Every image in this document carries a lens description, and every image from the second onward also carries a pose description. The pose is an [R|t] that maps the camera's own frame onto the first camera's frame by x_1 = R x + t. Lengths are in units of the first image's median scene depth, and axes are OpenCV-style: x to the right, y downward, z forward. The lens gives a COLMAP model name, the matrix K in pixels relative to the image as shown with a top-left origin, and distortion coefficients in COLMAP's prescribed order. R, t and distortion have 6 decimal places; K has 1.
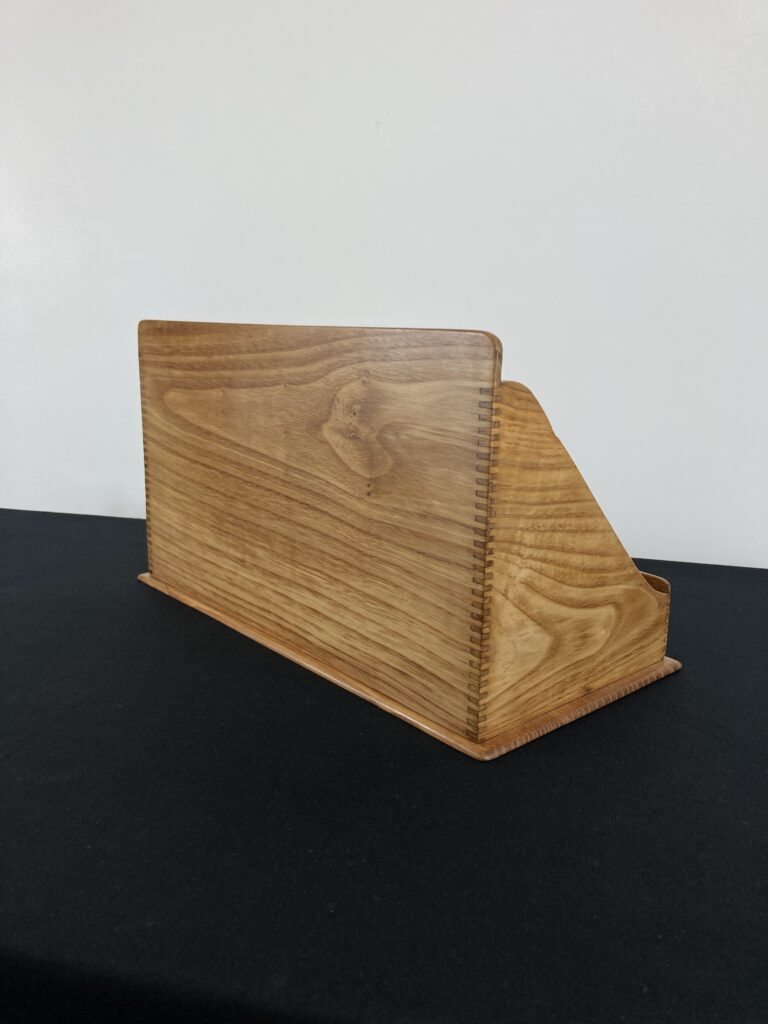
lens RADIAL K [[839.6, 0, 364.4], [0, 839.6, 511.7], [0, 0, 1]] dist [0.031014, -0.006031]
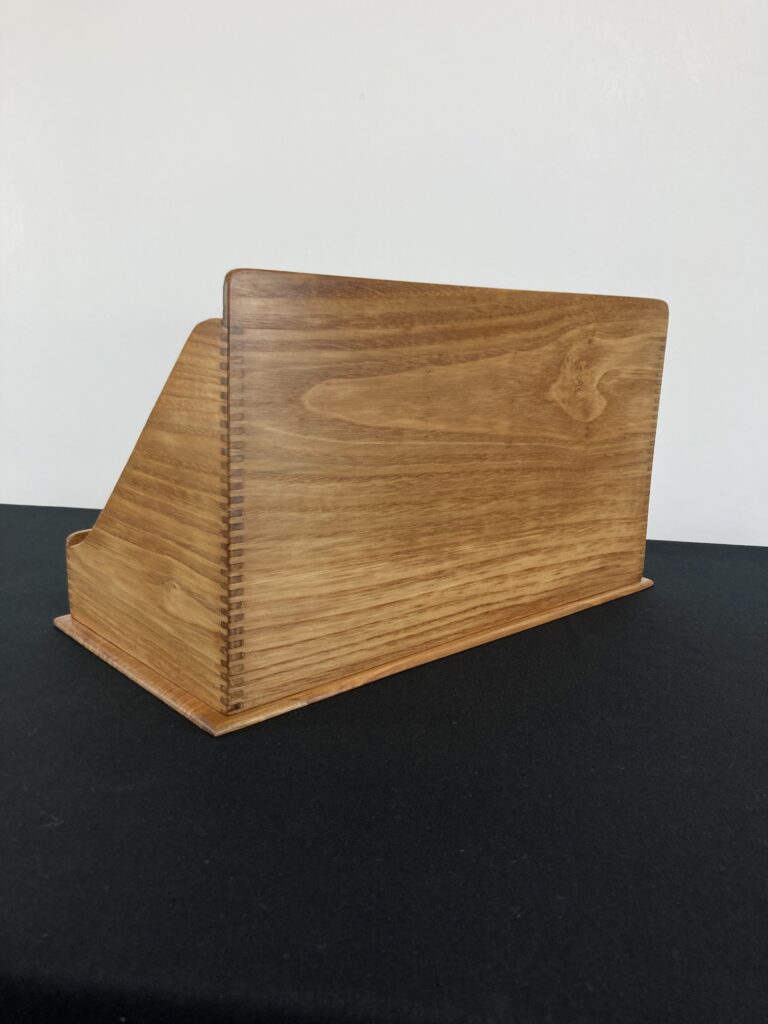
lens RADIAL K [[839.6, 0, 364.4], [0, 839.6, 511.7], [0, 0, 1]] dist [0.031014, -0.006031]
pose [[-0.003437, -0.232224, 0.972656, -1.010933], [0.206018, 0.951632, 0.227932, -0.219308], [-0.978542, 0.201169, 0.044571, 1.100672]]
